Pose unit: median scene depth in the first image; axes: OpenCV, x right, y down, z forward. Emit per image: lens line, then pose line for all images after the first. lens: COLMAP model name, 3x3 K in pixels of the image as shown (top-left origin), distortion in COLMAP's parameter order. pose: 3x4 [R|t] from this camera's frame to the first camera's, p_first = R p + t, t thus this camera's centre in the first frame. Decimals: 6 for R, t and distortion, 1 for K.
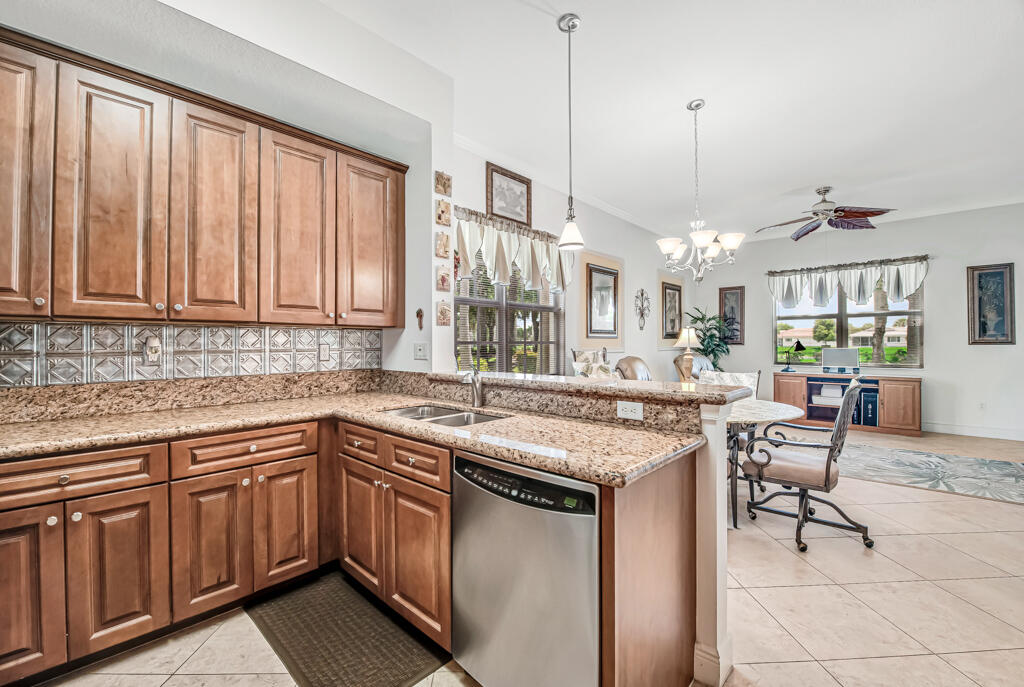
lens RADIAL K [[419.4, 0, 537.3], [0, 419.4, 330.3], [0, 0, 1]] dist [-0.000514, -0.004604]
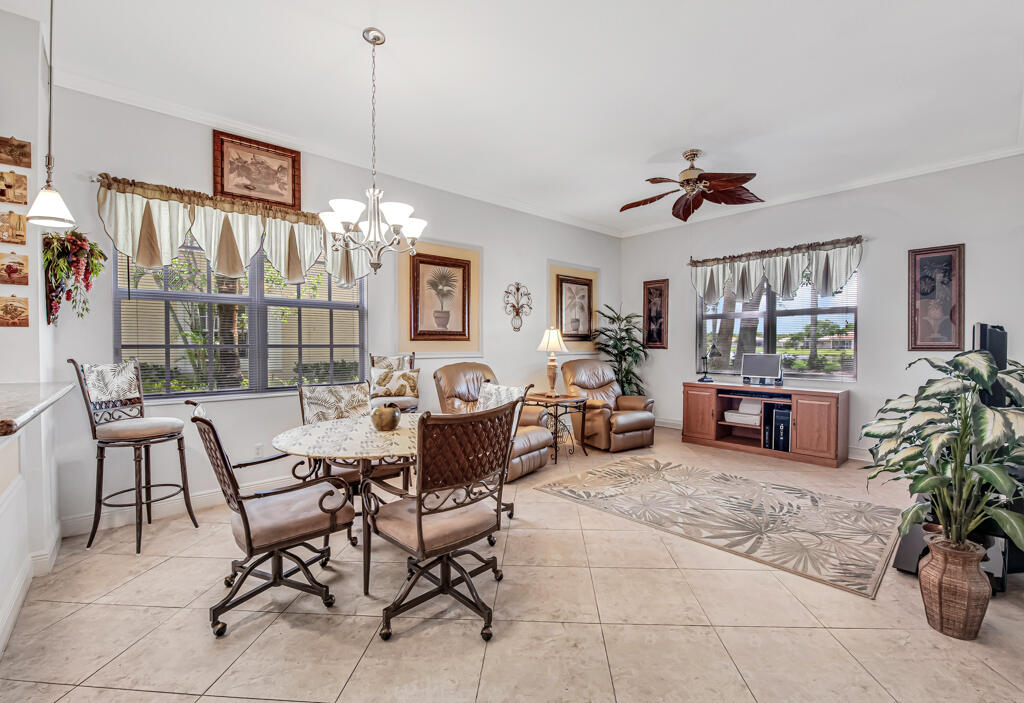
lens RADIAL K [[453.8, 0, 514.4], [0, 453.8, 348.6], [0, 0, 1]] dist [-0.010365, -0.000175]
pose [[0.995871, 0.005099, -0.090635, 0.379444], [-0.001717, 0.999301, 0.037354, -0.000391], [0.090762, -0.037044, 0.995183, 0.096213]]
